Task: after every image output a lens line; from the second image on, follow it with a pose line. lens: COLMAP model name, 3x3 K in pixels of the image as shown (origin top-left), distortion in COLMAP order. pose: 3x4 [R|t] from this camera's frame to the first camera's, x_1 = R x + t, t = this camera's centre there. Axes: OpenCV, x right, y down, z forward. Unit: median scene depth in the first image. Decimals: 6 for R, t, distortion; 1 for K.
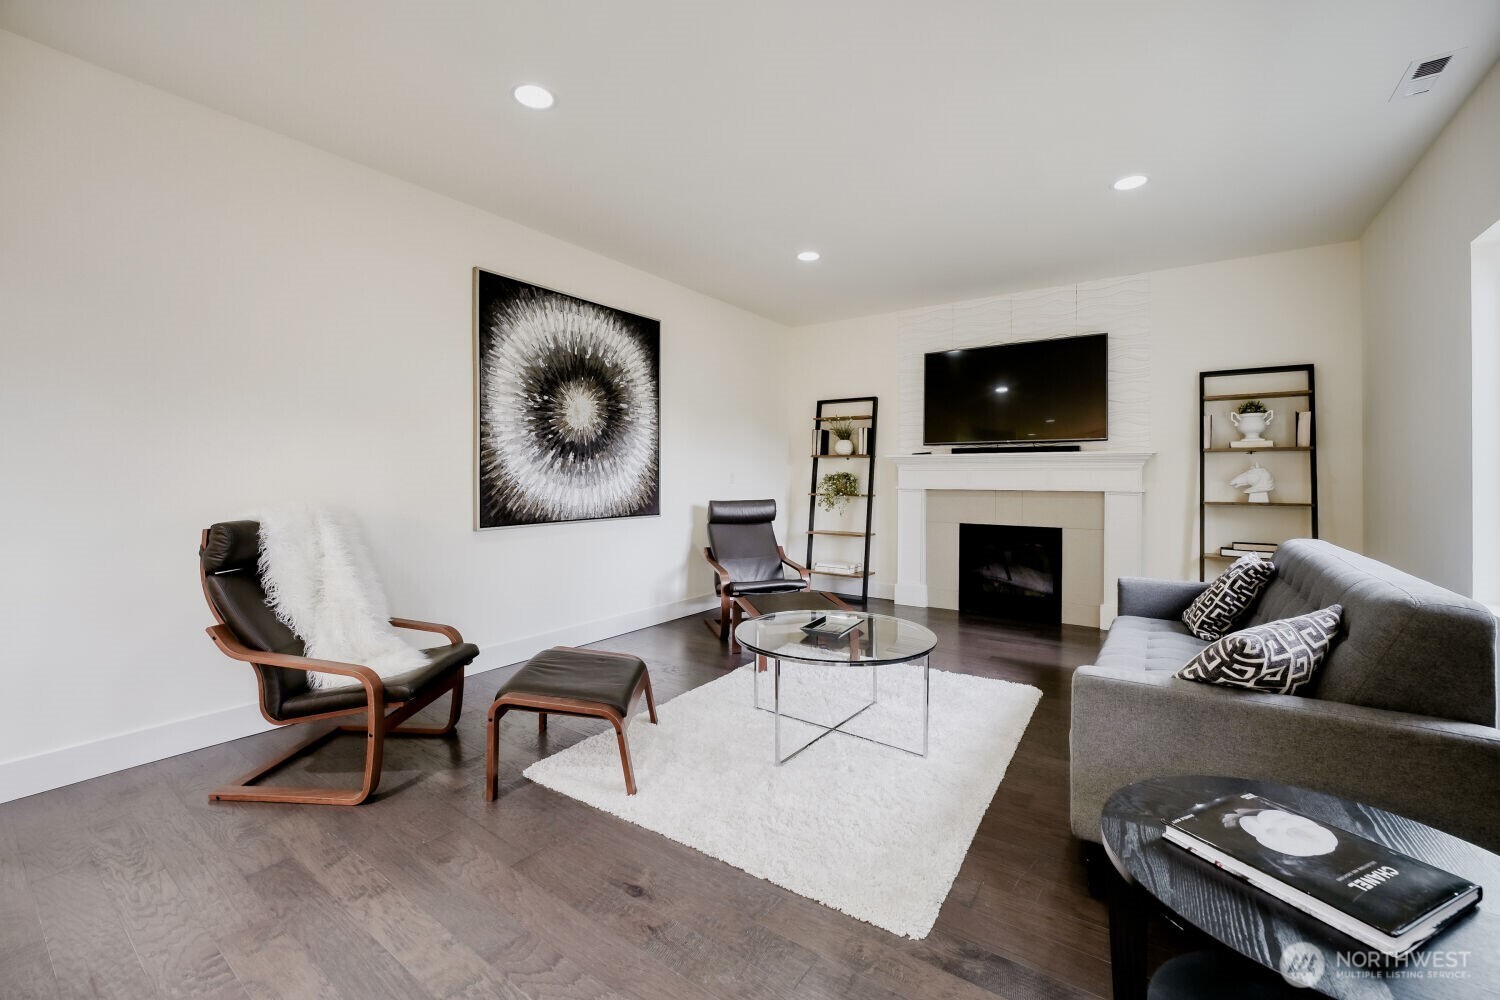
lens RADIAL K [[613.4, 0, 751.7], [0, 613.4, 477.2], [0, 0, 1]] dist [0.013465, 0.000007]
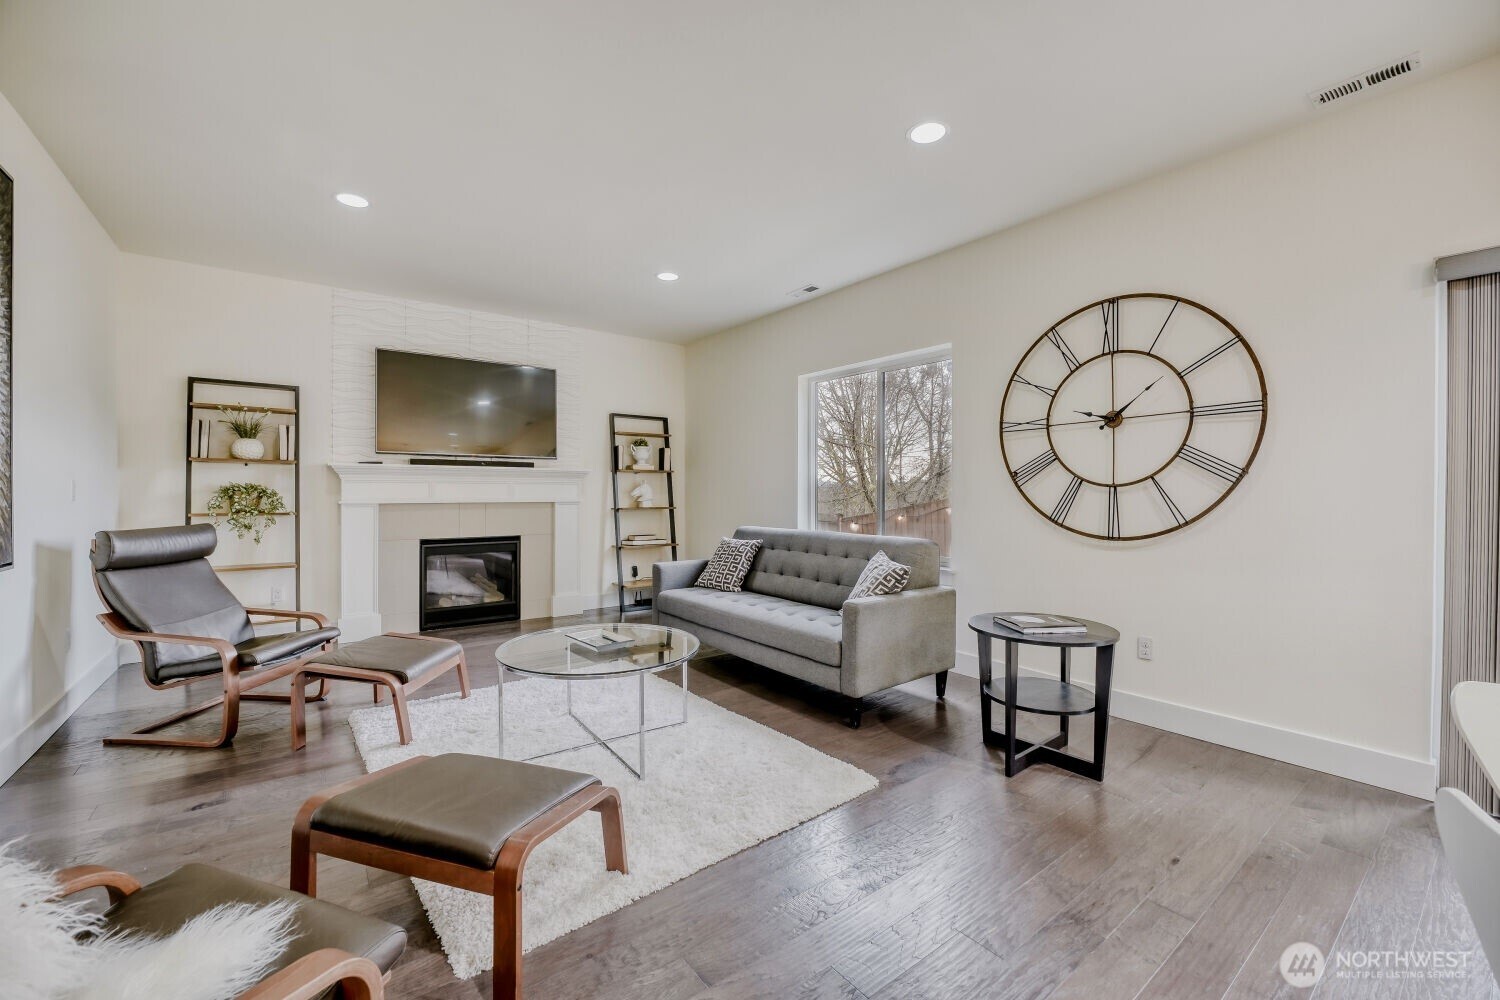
lens RADIAL K [[611.2, 0, 751.2], [0, 611.2, 493.6], [0, 0, 1]] dist [-0.000506, 0.000075]
pose [[0.330173, -0.005028, 0.943907, -0.406247], [0.000272, 0.999986, 0.005232, 0.000466], [-0.943920, -0.001471, 0.330170, 0.247357]]
